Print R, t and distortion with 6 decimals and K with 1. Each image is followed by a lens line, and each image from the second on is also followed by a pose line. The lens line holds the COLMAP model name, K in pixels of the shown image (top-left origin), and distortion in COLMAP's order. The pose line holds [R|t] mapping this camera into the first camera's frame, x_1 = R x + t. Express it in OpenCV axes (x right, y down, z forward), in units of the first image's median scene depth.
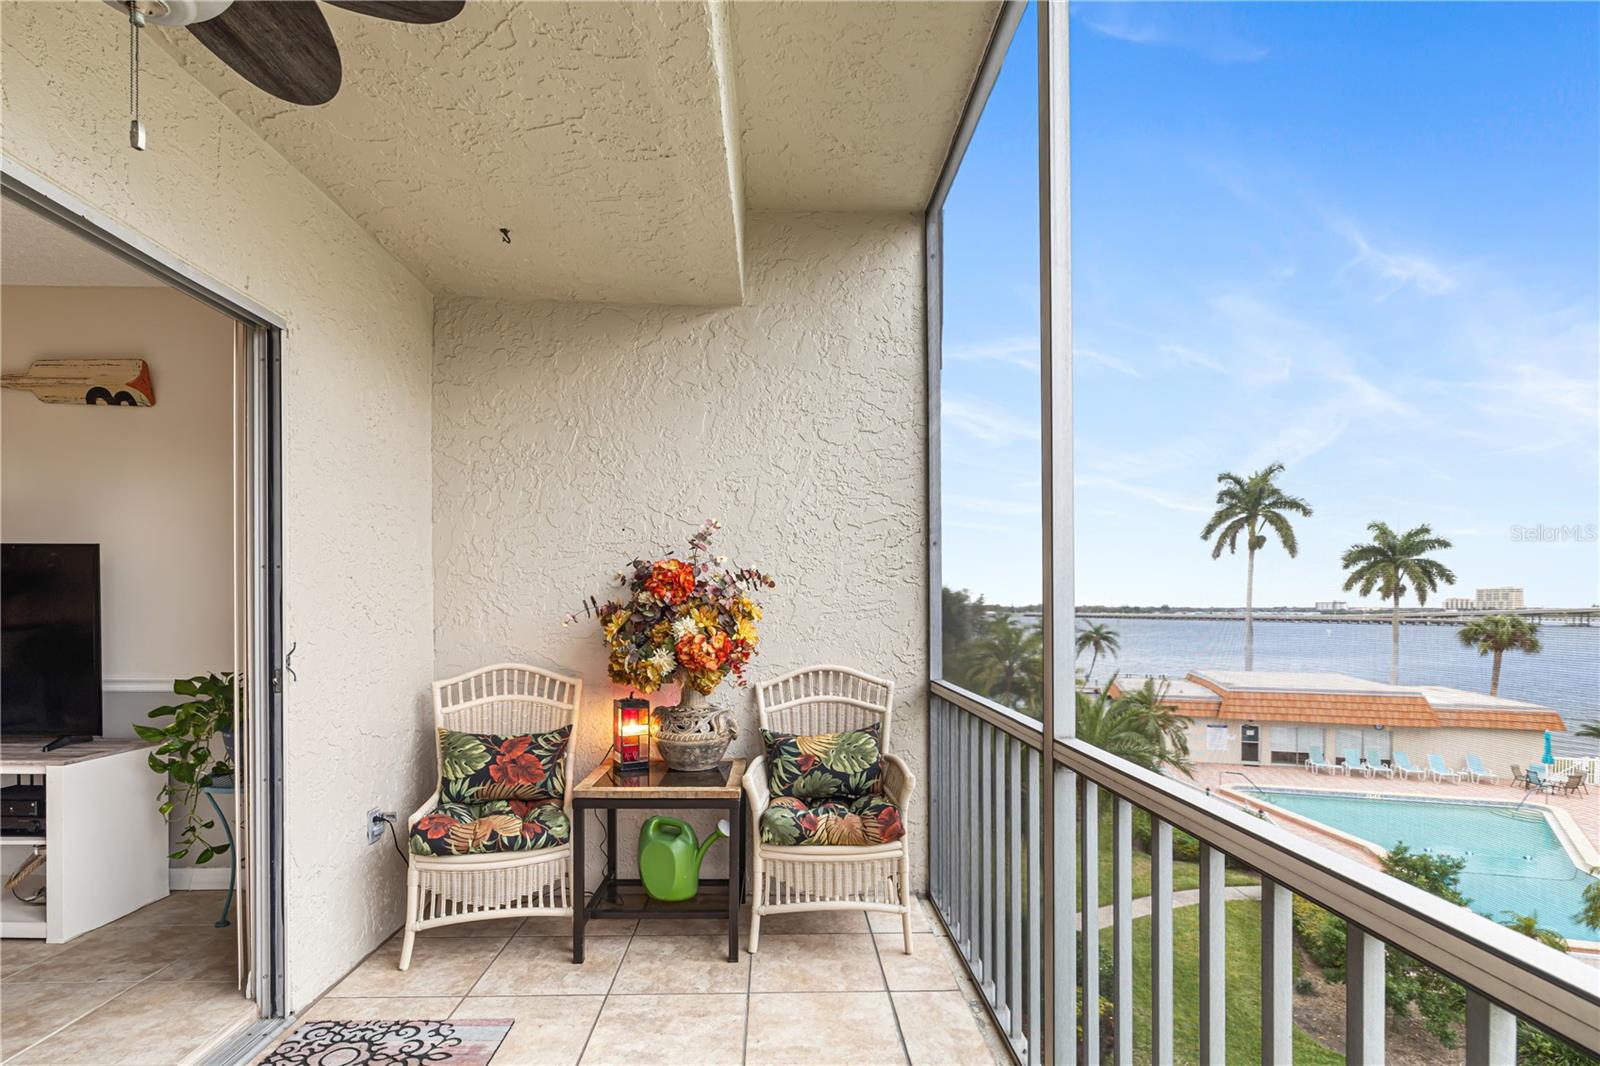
lens RADIAL K [[792.2, 0, 799.3], [0, 792.2, 609.0], [0, 0, 1]] dist [0.000912, -0.000069]
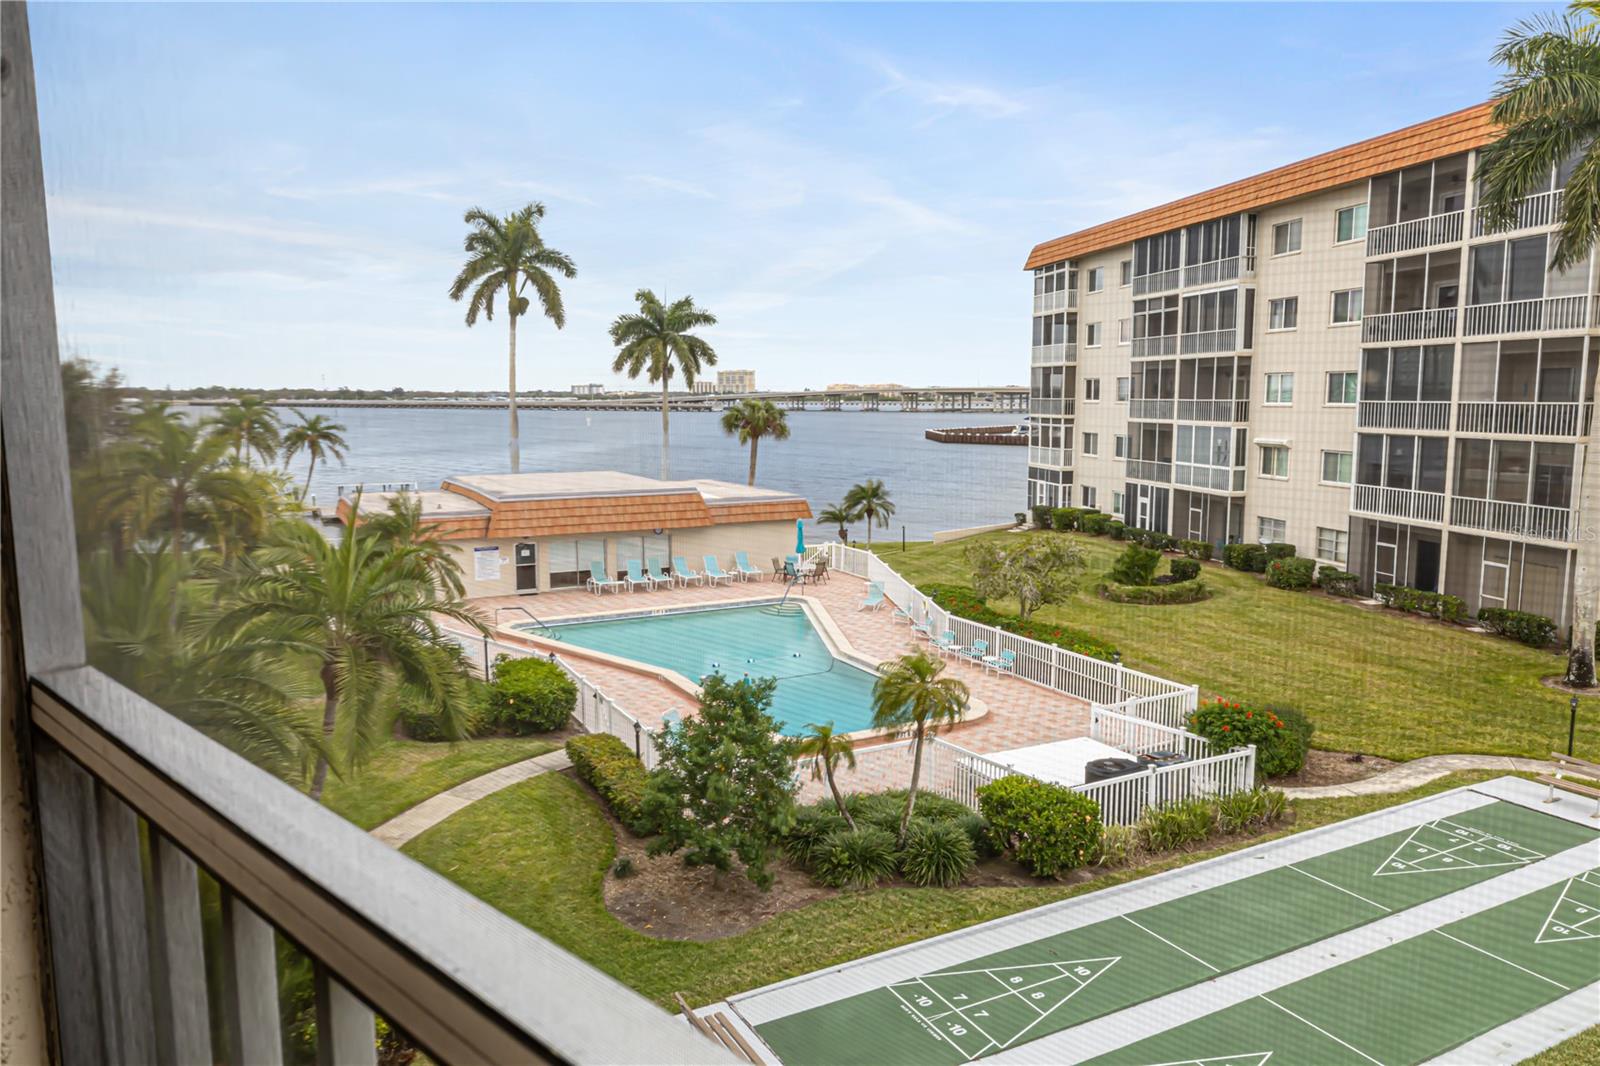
lens RADIAL K [[1088.2, 0, 793.3], [0, 1088.2, 527.6], [0, 0, 1]] dist [0.005232, 0.001796]
pose [[0.710226, -0.088463, 0.698393, 0.009681], [0.002734, 0.992412, 0.122925, 0.000402], [-0.703968, -0.085395, 0.705079, 0.058725]]
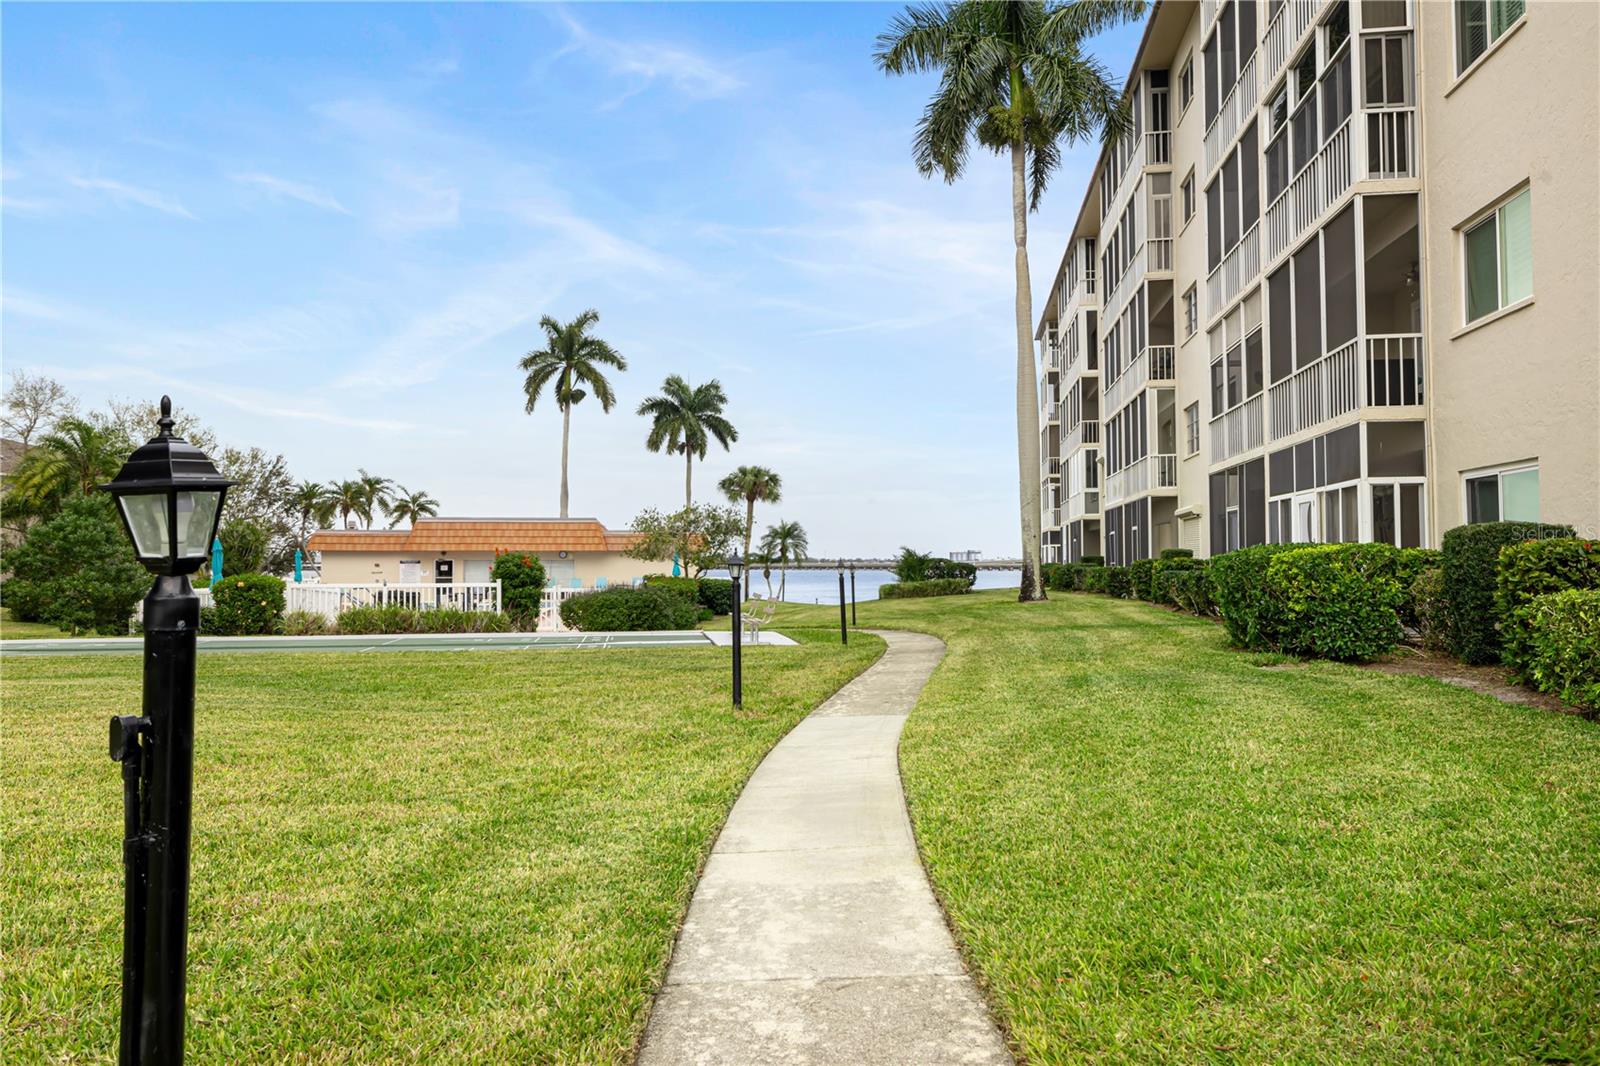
lens RADIAL K [[1161.3, 0, 805.3], [0, 1161.3, 546.9], [0, 0, 1]] dist [0.001072, 0.002591]
pose [[0.908559, 0.004683, 0.417730, 0.370858], [0.004976, 0.999745, -0.022031, 0.157815], [-0.417727, 0.022095, 0.908304, -0.399013]]
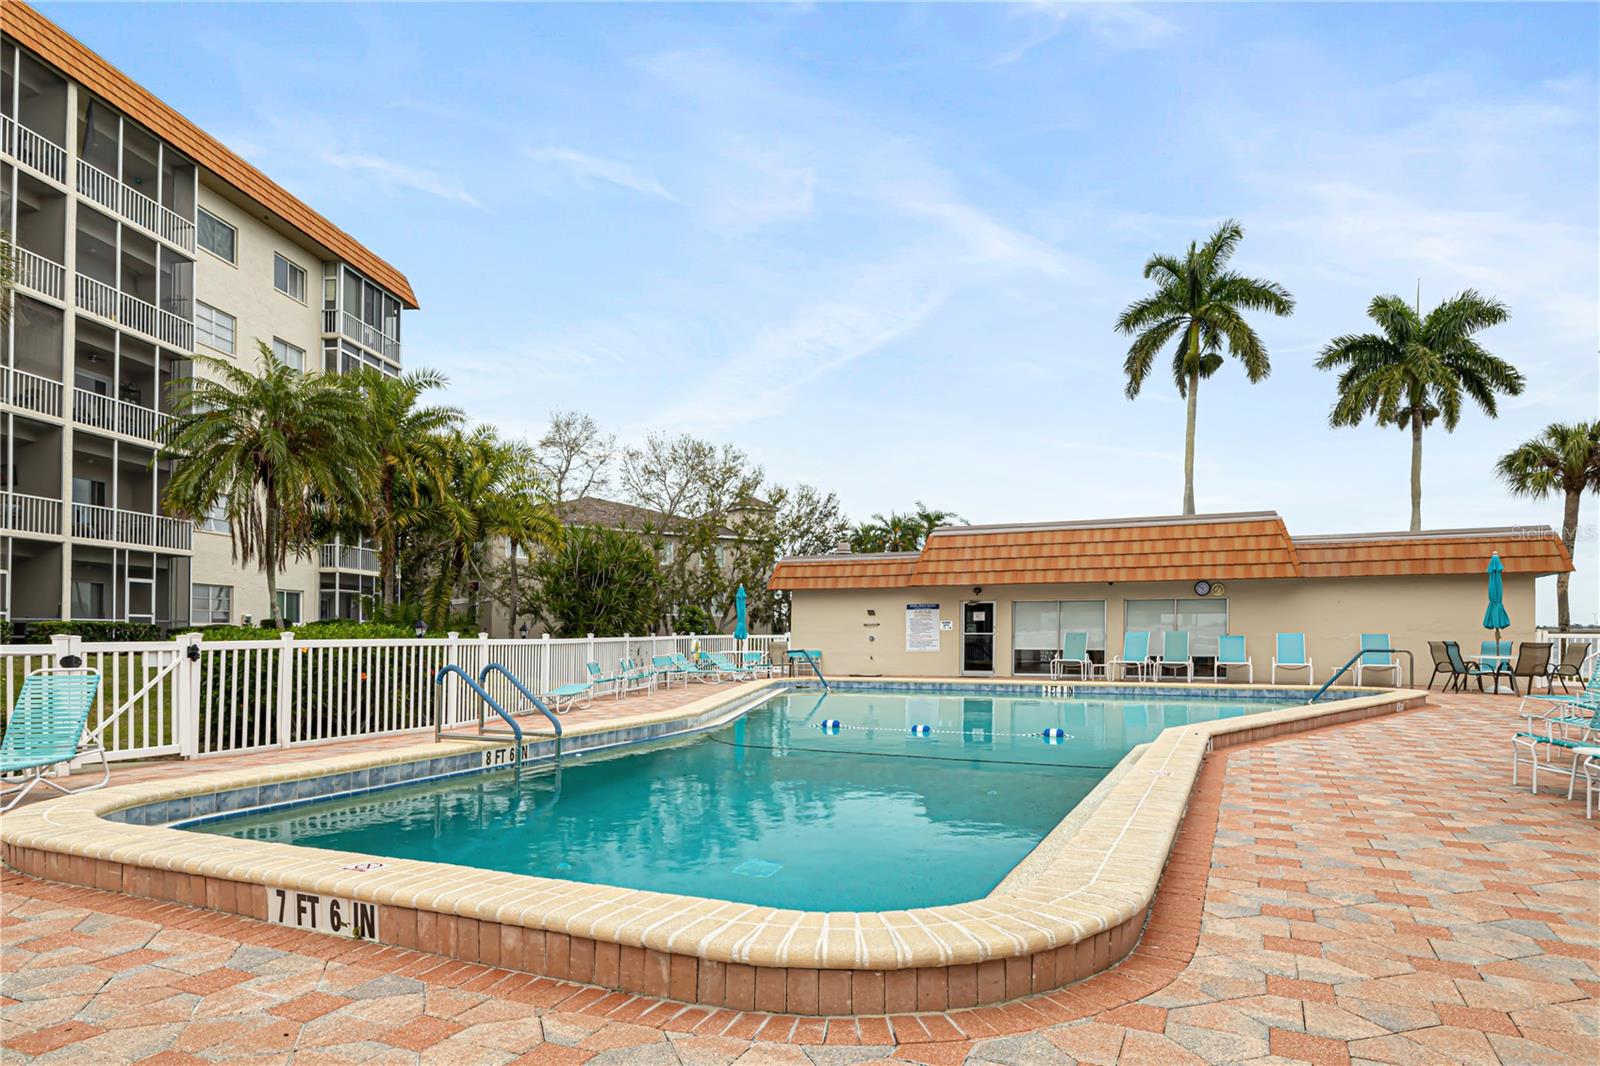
lens RADIAL K [[976.3, 0, 795.2], [0, 976.3, 625.9], [0, 0, 1]] dist [0.003308, 0.001305]
pose [[0.990298, -0.002400, -0.138938, 0.518824], [0.000306, 0.999886, -0.015090, 0.165994], [0.138958, 0.014901, 0.990186, 0.330849]]
